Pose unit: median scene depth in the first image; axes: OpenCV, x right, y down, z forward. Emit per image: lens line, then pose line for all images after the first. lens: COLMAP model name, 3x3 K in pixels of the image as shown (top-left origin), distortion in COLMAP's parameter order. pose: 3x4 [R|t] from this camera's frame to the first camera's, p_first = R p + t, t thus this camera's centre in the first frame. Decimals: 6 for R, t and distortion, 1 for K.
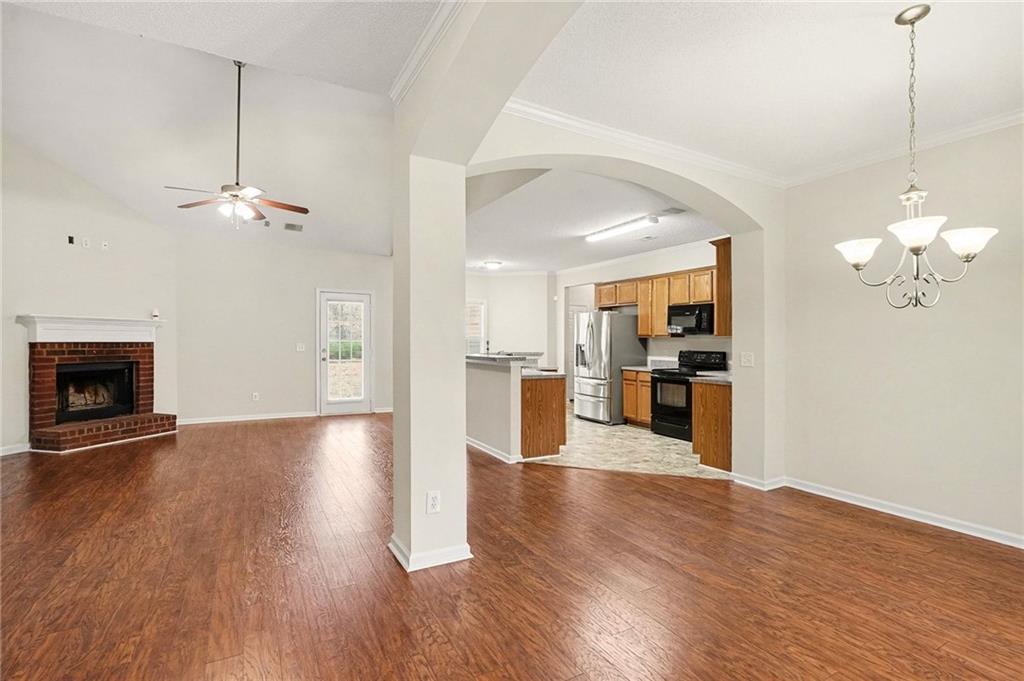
lens RADIAL K [[492.6, 0, 532.4], [0, 492.6, 345.7], [0, 0, 1]] dist [-0.001346, 0.000022]
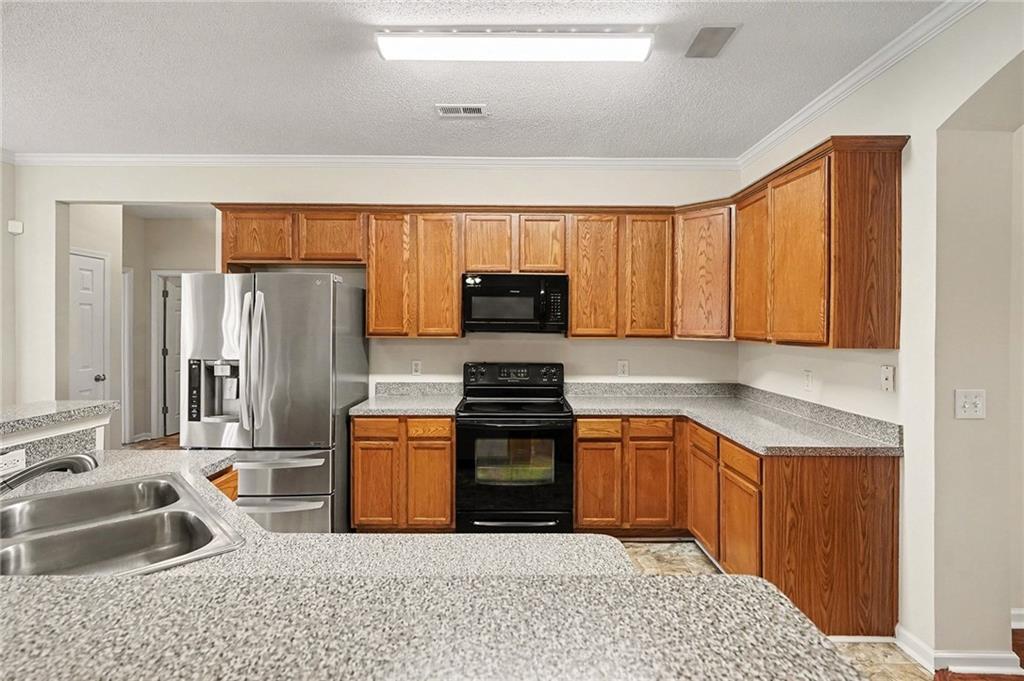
lens RADIAL K [[488.5, 0, 513.4], [0, 488.5, 333.4], [0, 0, 1]] dist [0.000164, -0.000059]
pose [[0.502213, -0.021083, 0.864487, -0.132706], [0.008559, 0.999775, 0.019410, -0.035011], [-0.864702, -0.002349, 0.502281, 0.806957]]
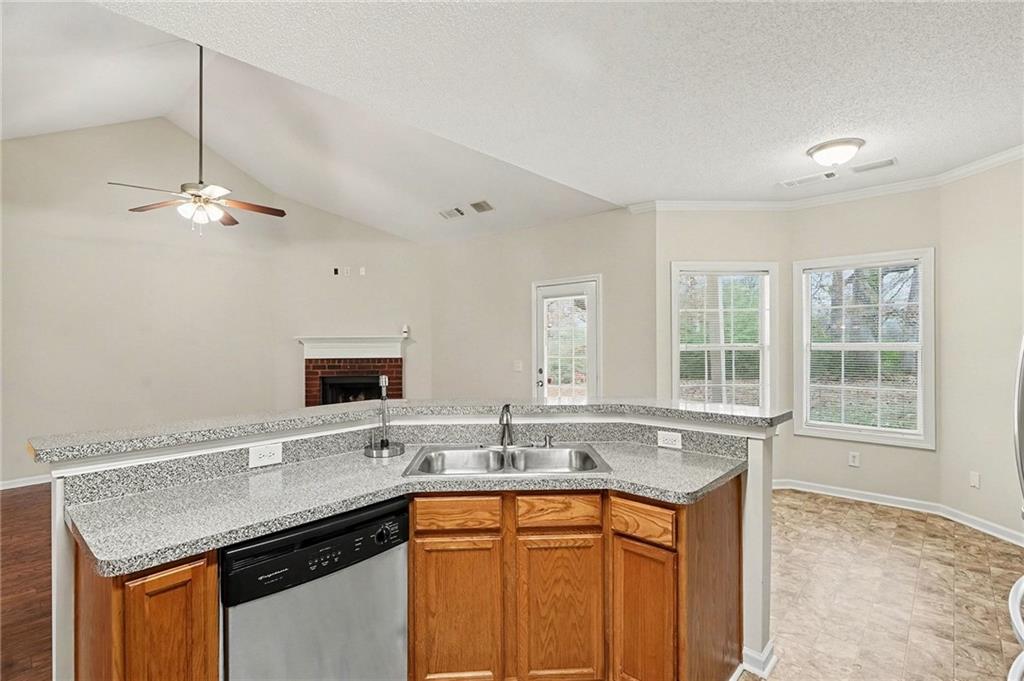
lens RADIAL K [[496.6, 0, 508.1], [0, 496.6, 332.9], [0, 0, 1]] dist [0.034567, -0.042913]
pose [[0.287807, -0.027104, -0.957305, 0.292970], [0.000857, 0.999606, -0.028044, -0.031116], [0.957688, 0.007251, 0.287717, 0.964177]]
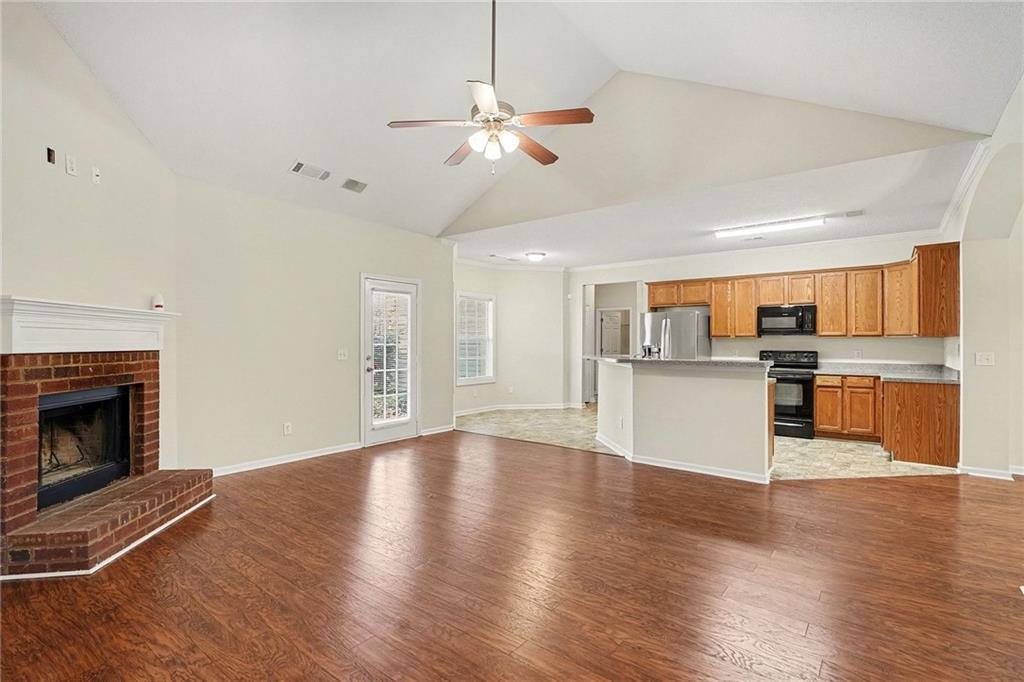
lens RADIAL K [[481.5, 0, 533.3], [0, 481.5, 342.3], [0, 0, 1]] dist [0.000318, -0.000130]
pose [[0.917537, -0.008300, 0.397563, -0.617727], [0.011640, 0.999914, -0.005988, -0.008113], [-0.397479, 0.010122, 0.917555, 0.305480]]
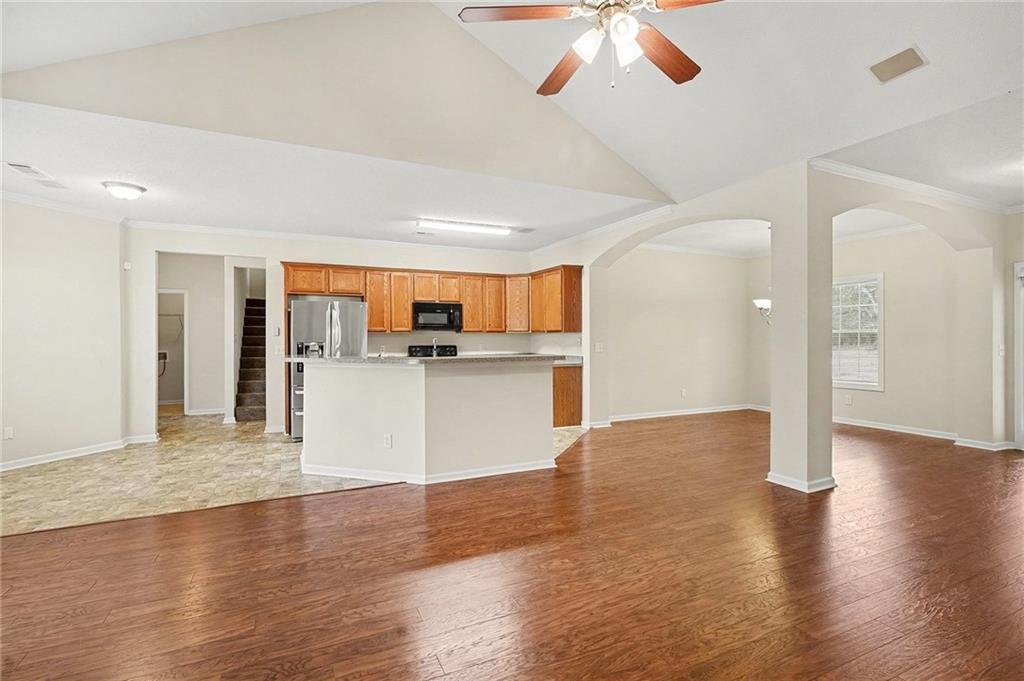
lens RADIAL K [[485.9, 0, 520.2], [0, 485.9, 339.4], [0, 0, 1]] dist [-0.003025, -0.000673]
pose [[0.067761, -0.016141, 0.997571, -0.799430], [0.015662, 0.999763, 0.015112, -0.017672], [-0.997579, 0.014600, 0.067998, 0.807970]]
